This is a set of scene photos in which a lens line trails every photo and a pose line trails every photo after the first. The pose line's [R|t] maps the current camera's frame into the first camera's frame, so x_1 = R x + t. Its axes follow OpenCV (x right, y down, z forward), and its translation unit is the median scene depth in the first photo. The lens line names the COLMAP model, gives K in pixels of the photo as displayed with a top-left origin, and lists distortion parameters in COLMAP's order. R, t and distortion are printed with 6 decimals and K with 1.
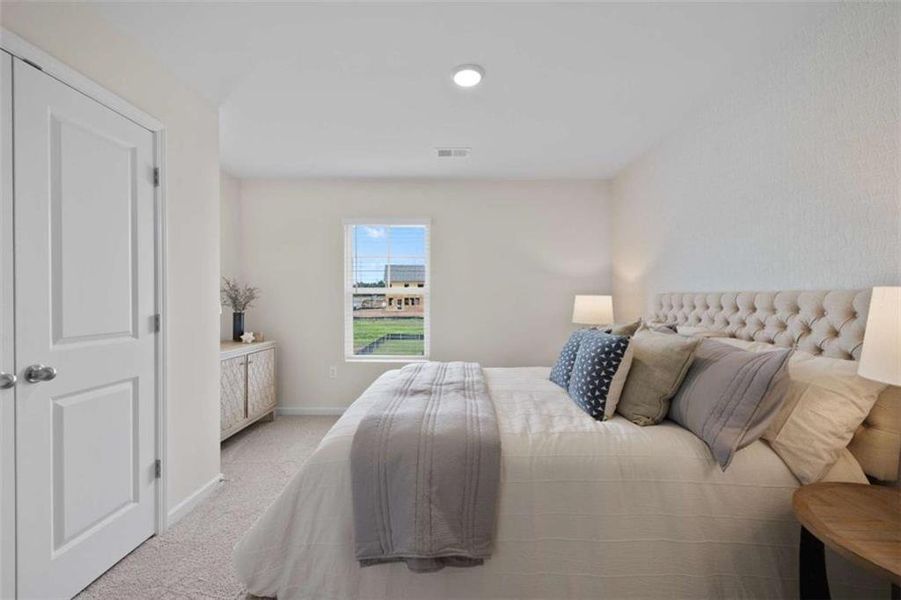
lens RADIAL K [[383.4, 0, 450.5], [0, 383.4, 300.0], [0, 0, 1]] dist [-0.000670, -0.000242]
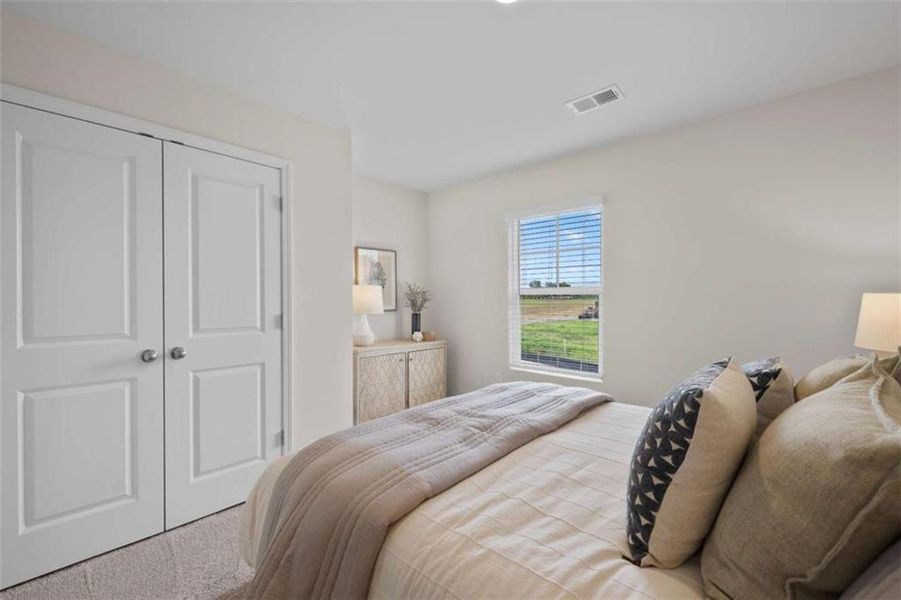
lens RADIAL K [[383.4, 0, 450.5], [0, 383.4, 300.0], [0, 0, 1]] dist [-0.000670, -0.000242]
pose [[0.736655, -0.003074, -0.676262, 0.489661], [0.001160, 0.999994, -0.003282, -0.003409], [0.676268, 0.001634, 0.736654, 0.454489]]
